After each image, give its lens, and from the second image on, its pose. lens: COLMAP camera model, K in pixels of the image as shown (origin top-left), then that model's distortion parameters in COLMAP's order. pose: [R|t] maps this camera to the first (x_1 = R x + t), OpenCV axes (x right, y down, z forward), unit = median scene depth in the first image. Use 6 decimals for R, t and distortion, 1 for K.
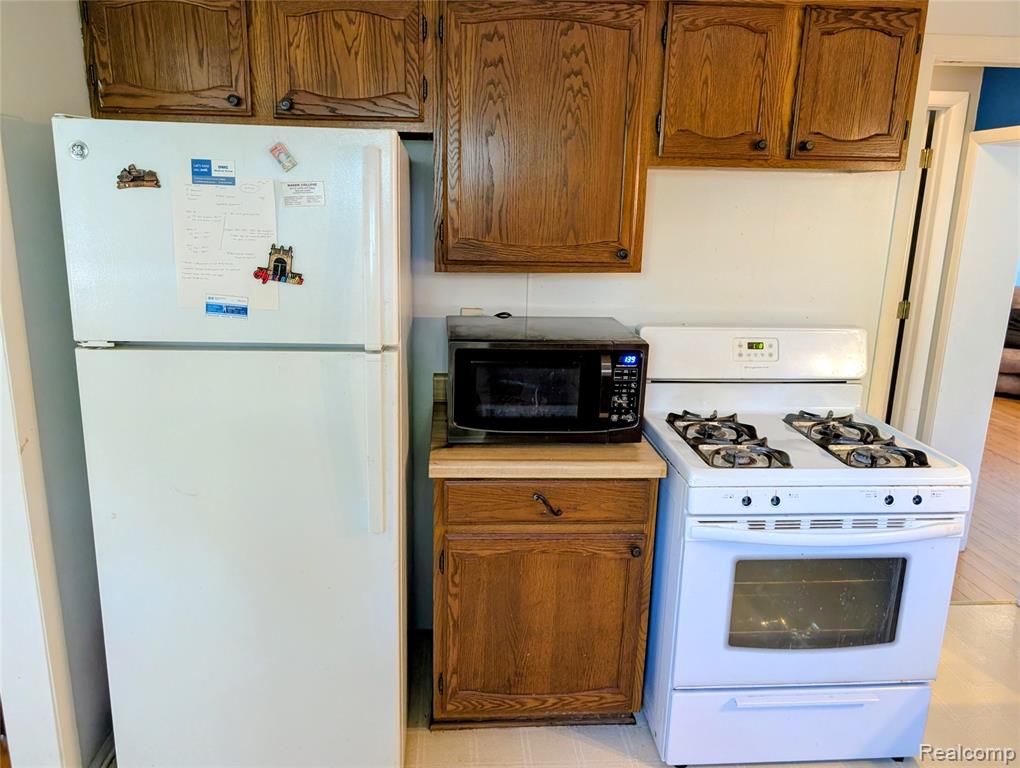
lens RADIAL K [[764.4, 0, 504.4], [0, 764.4, 388.4], [0, 0, 1]] dist [0.005566, -0.004062]
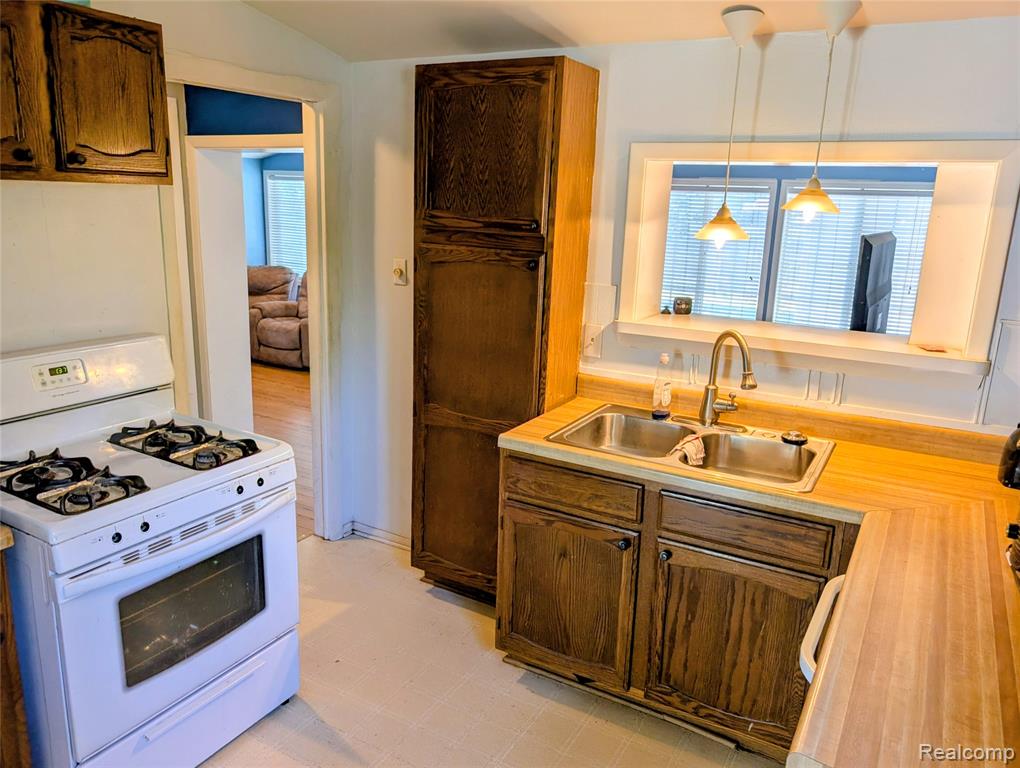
lens RADIAL K [[764.4, 0, 504.4], [0, 764.4, 388.4], [0, 0, 1]] dist [0.005566, -0.004062]
pose [[0.560792, -0.204595, 0.802280, -0.134679], [0.173495, 0.976513, 0.127755, -0.070012], [-0.809575, 0.067547, 0.583117, 0.032893]]
